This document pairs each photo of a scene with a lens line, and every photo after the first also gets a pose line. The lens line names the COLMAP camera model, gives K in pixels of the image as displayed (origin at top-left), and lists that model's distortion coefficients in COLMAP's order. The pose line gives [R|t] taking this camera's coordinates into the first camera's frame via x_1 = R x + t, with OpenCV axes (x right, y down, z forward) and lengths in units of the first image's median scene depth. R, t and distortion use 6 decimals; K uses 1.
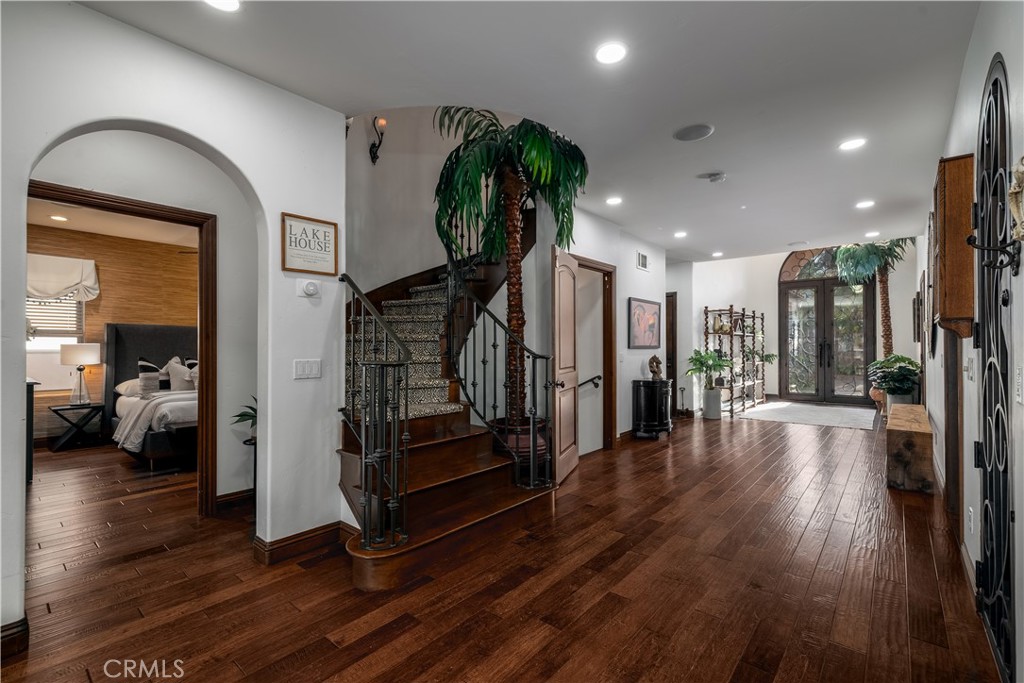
lens RADIAL K [[439.9, 0, 519.5], [0, 439.9, 347.0], [0, 0, 1]] dist [0.004380, 0.000472]
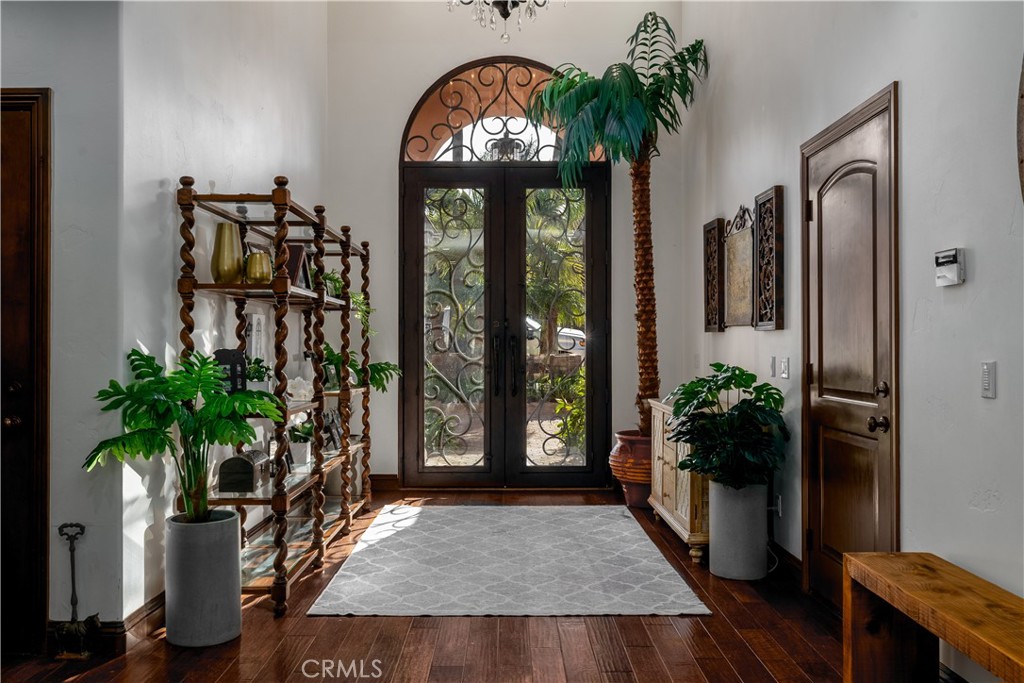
lens RADIAL K [[905.9, 0, 515.2], [0, 905.9, 345.6], [0, 0, 1]] dist [0.008949, 0.018400]
pose [[0.760990, 0.002500, 0.648759, 0.242203], [-0.003615, 0.999993, 0.000386, 0.001670], [-0.648753, -0.002639, 0.760994, 0.508193]]
